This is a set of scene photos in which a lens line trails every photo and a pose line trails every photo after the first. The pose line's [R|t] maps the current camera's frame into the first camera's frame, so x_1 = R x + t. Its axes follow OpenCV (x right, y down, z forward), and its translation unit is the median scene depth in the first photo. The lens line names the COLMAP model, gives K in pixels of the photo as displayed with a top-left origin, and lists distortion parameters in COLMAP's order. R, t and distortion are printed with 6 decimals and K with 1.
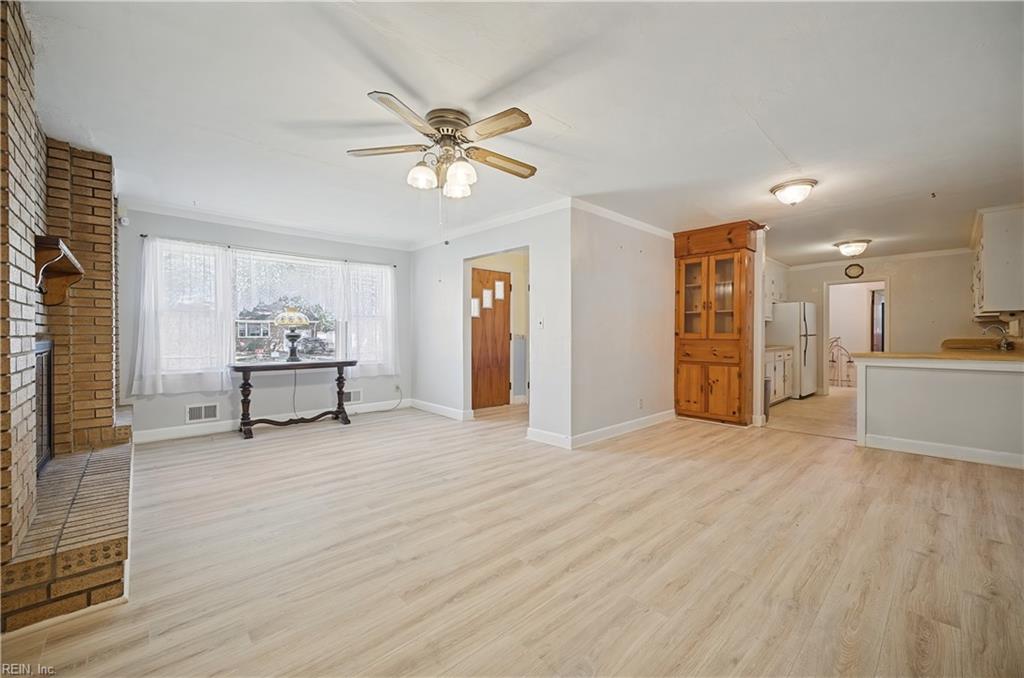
lens RADIAL K [[404.8, 0, 509.4], [0, 404.8, 334.1], [0, 0, 1]] dist [-0.003695, 0.001036]
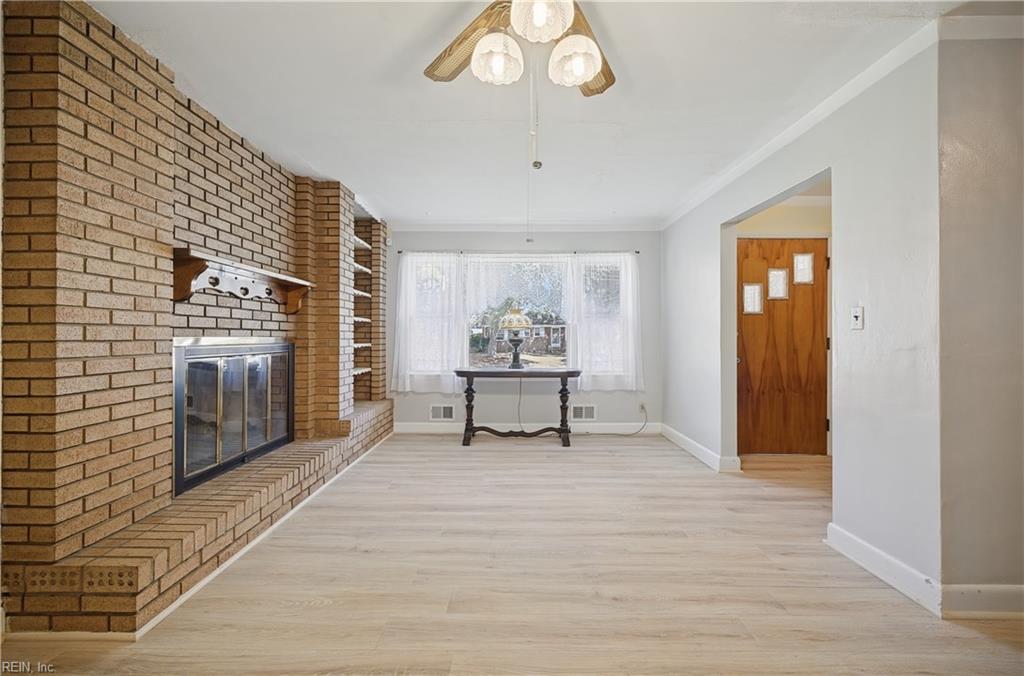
lens RADIAL K [[404.8, 0, 514.7], [0, 404.8, 335.4], [0, 0, 1]] dist [-0.003695, 0.001036]
pose [[0.732964, -0.002305, -0.680264, 0.093847], [-0.002679, 0.999977, -0.006275, -0.001541], [0.680263, 0.006421, 0.732940, 0.321388]]
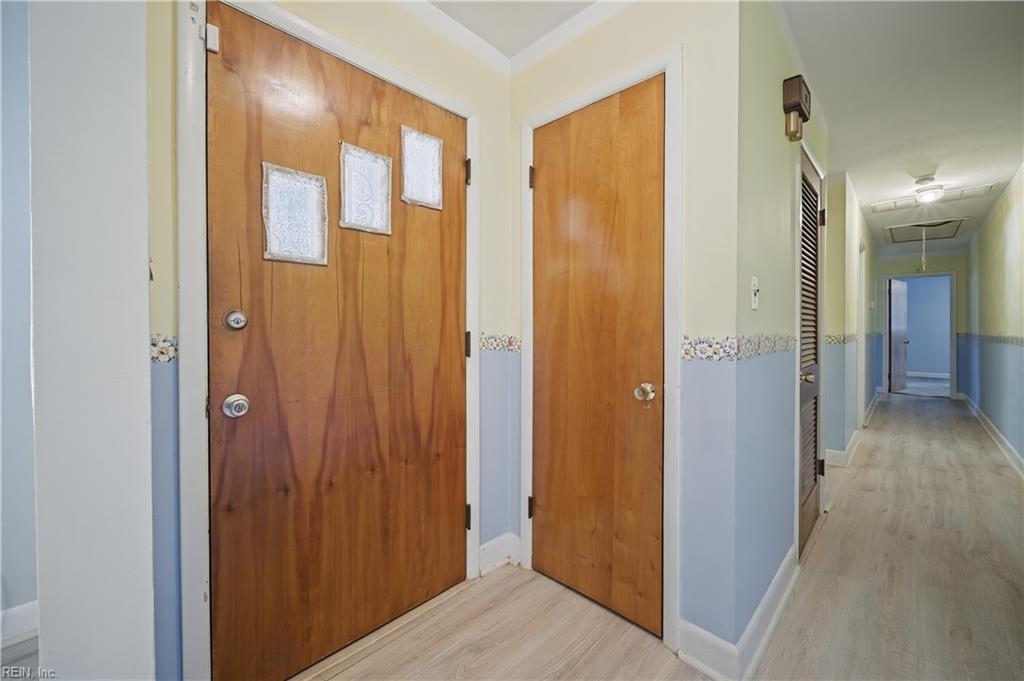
lens RADIAL K [[404.8, 0, 506.7], [0, 404.8, 333.5], [0, 0, 1]] dist [-0.003695, 0.001036]
pose [[0.998438, -0.004325, 0.055696, 0.019501], [0.004068, 0.999980, 0.004739, -0.003419], [-0.055715, -0.004505, 0.998437, 0.952106]]
